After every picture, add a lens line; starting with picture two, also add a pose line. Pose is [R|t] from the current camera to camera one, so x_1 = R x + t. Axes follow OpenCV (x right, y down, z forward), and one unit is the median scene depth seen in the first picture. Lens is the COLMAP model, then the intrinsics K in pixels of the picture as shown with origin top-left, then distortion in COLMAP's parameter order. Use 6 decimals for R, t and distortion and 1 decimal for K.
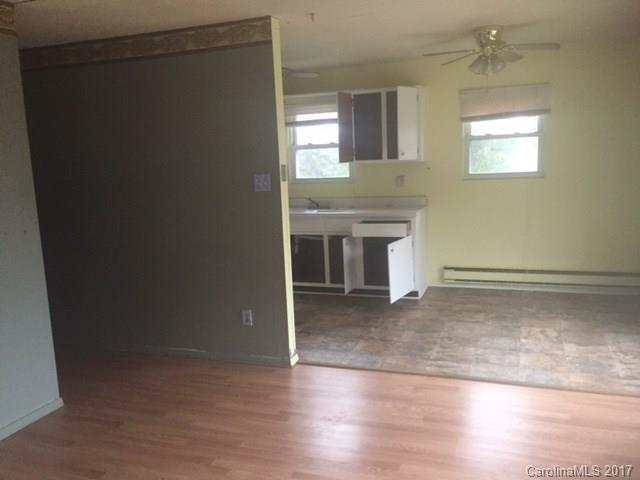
lens RADIAL K [[537.4, 0, 320.0], [0, 537.4, 240.0], [0, 0, 1]] dist [0.059610, -0.009078]
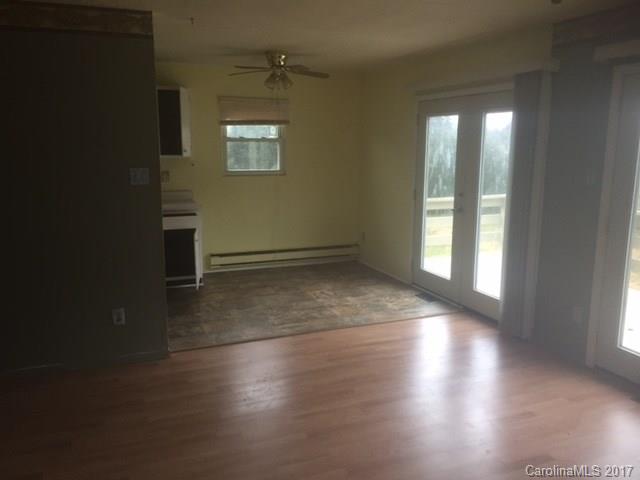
lens RADIAL K [[537.4, 0, 320.0], [0, 537.4, 240.0], [0, 0, 1]] dist [0.059610, -0.009078]
pose [[0.746251, -0.071255, 0.661840, -0.451716], [0.067957, 0.997215, 0.030739, 0.001917], [-0.662186, 0.022037, 0.749015, 0.030606]]
